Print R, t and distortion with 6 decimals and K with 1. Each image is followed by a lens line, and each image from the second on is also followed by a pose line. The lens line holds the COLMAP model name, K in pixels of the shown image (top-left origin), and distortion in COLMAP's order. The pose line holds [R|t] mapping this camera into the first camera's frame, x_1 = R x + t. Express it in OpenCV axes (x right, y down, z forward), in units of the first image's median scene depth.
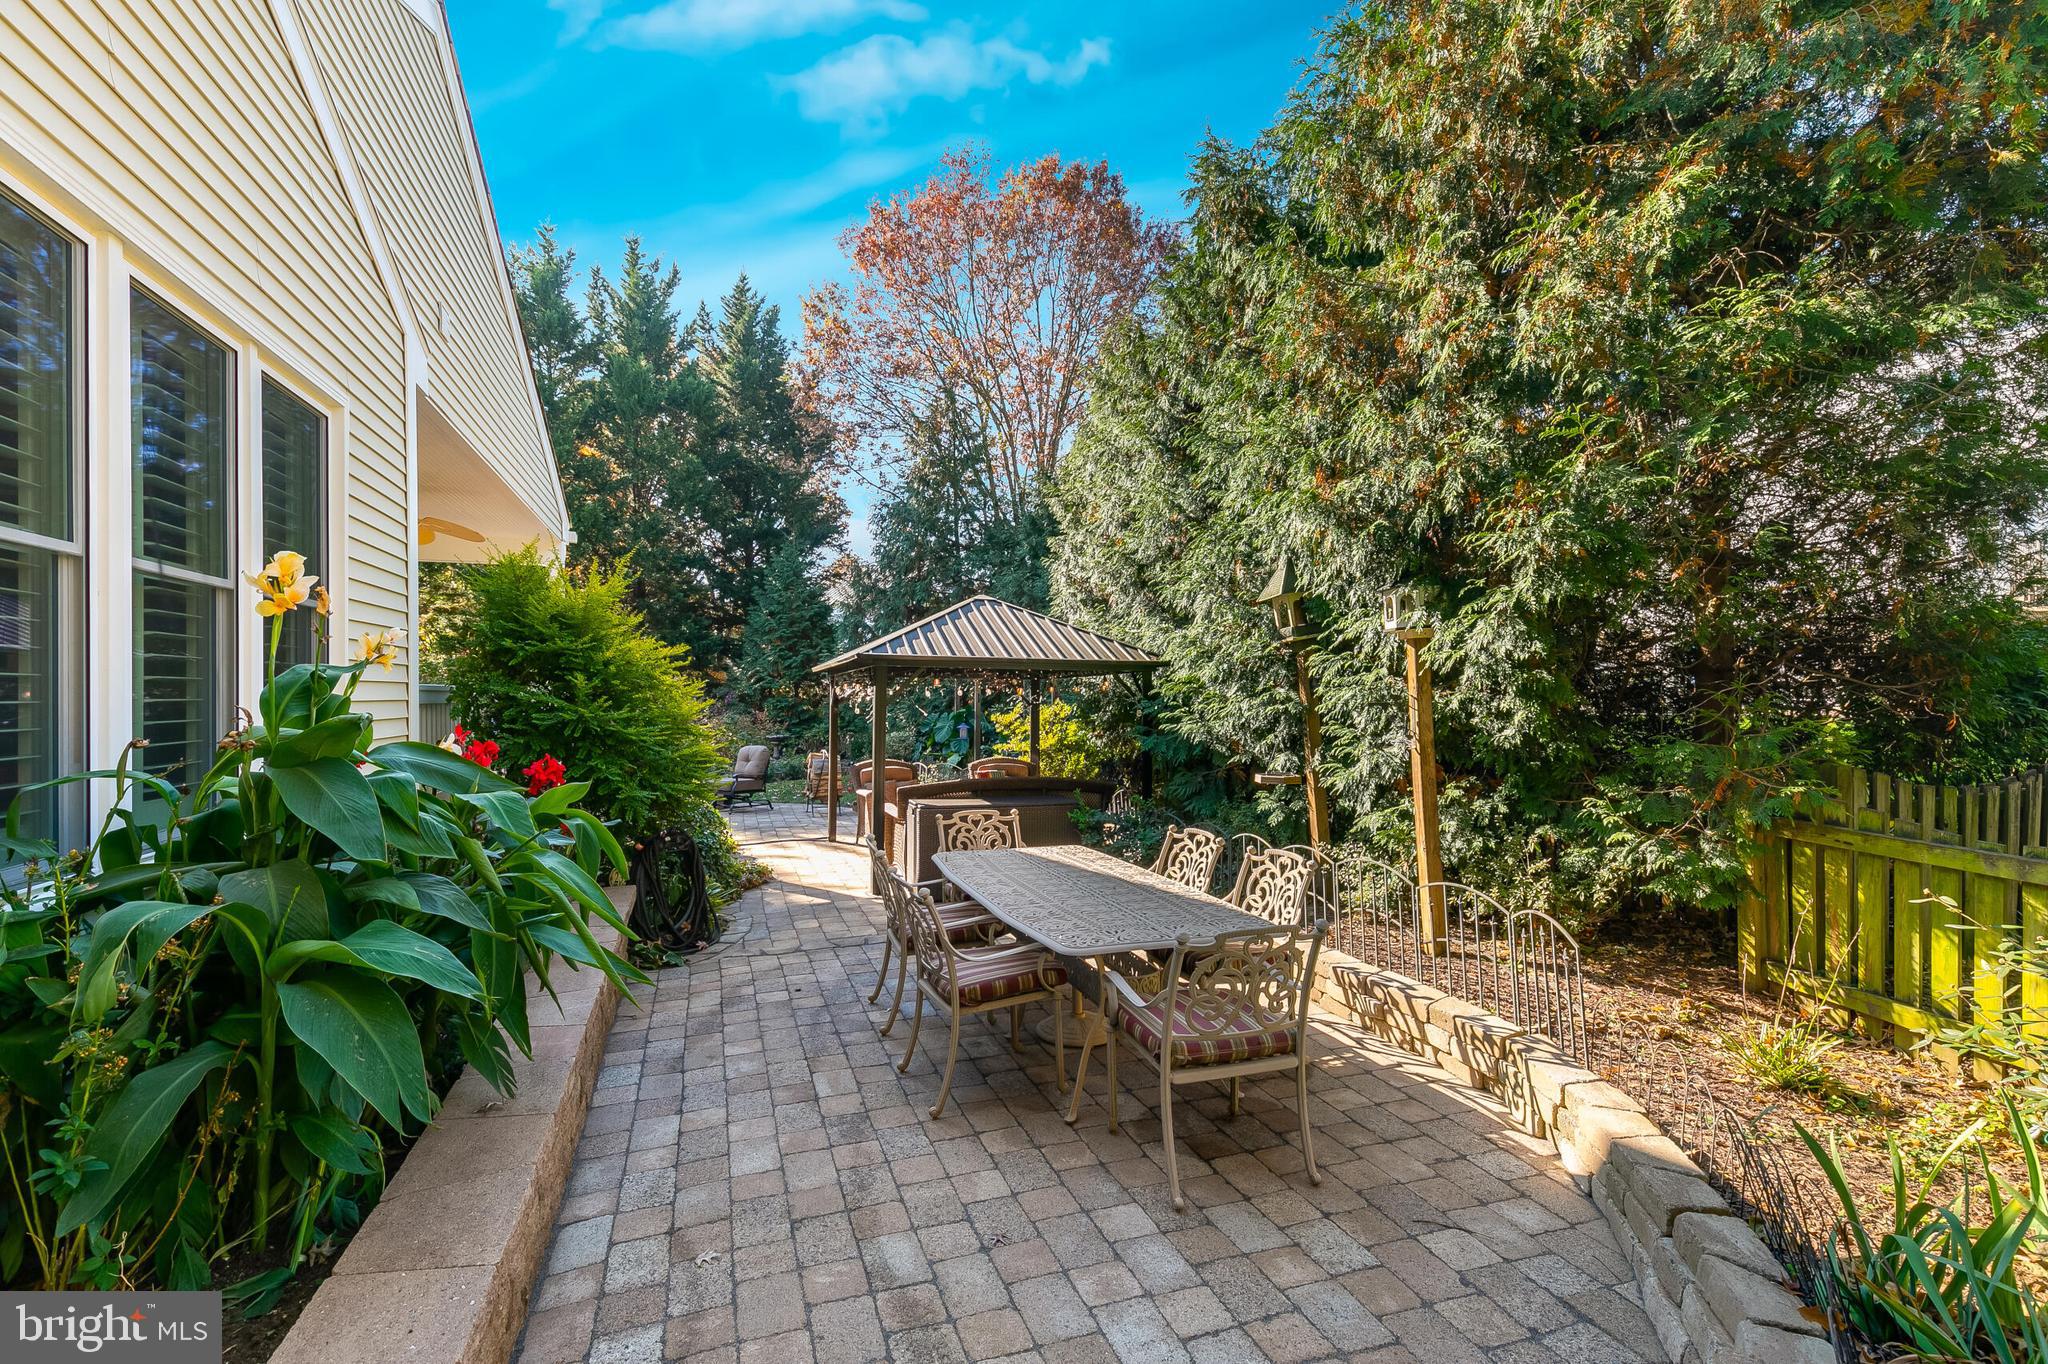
lens RADIAL K [[928.3, 0, 1034.9], [0, 928.3, 683.0], [0, 0, 1]] dist [0.006579, -0.001875]
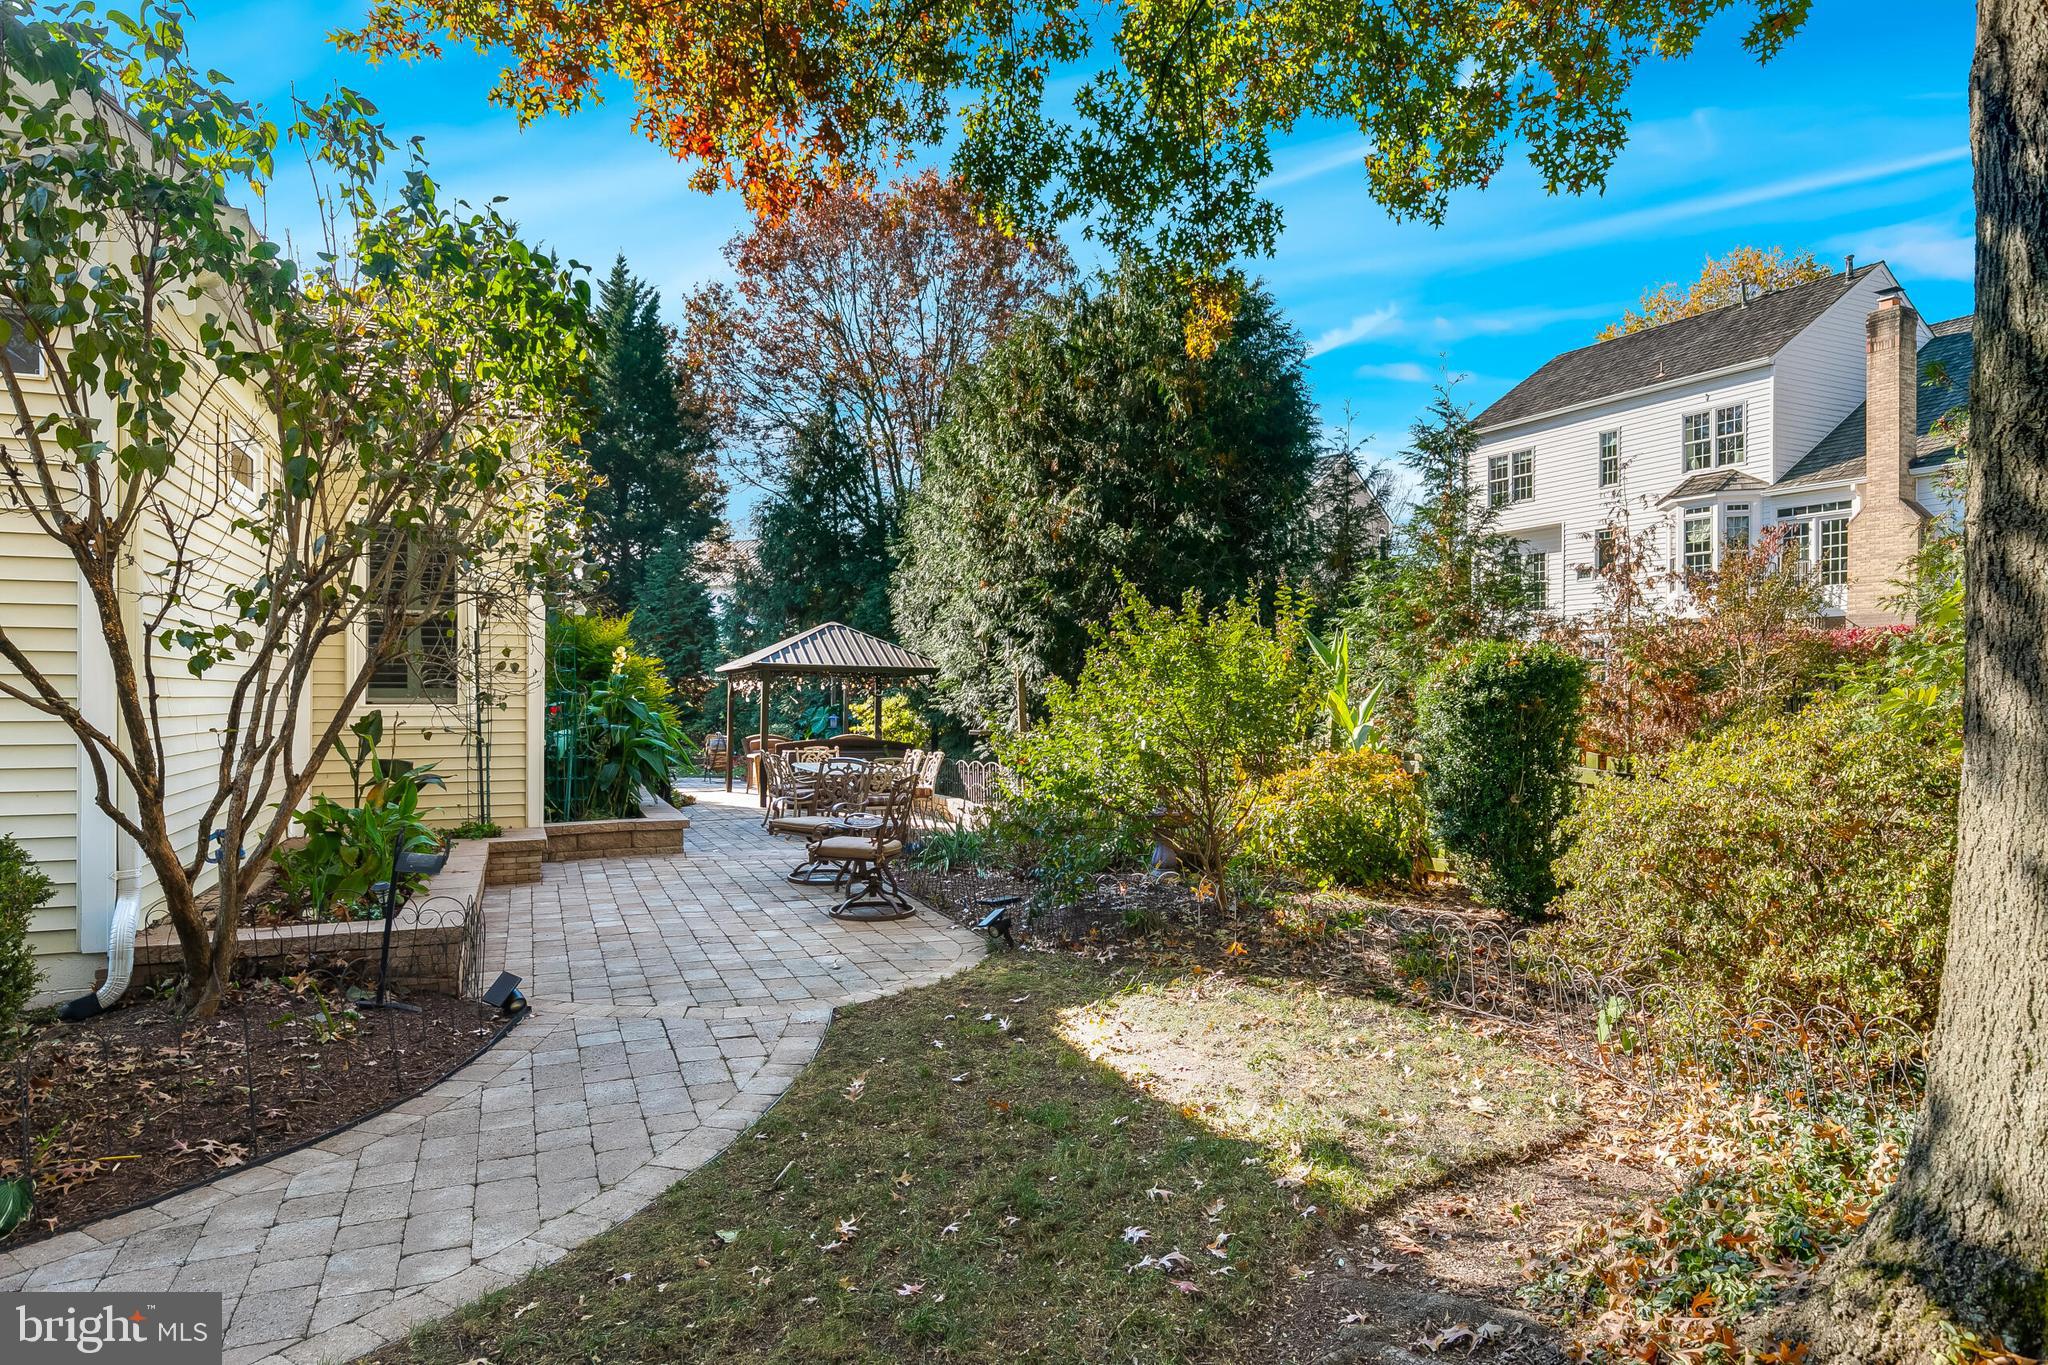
lens RADIAL K [[1155.0, 0, 1008.2], [0, 1155.0, 694.5], [0, 0, 1]] dist [-0.004456, 0.001899]
pose [[0.998846, 0.006245, 0.047625, 0.082462], [-0.006787, 0.999914, 0.011232, -0.000258], [-0.047551, -0.011542, 0.998802, -0.529356]]
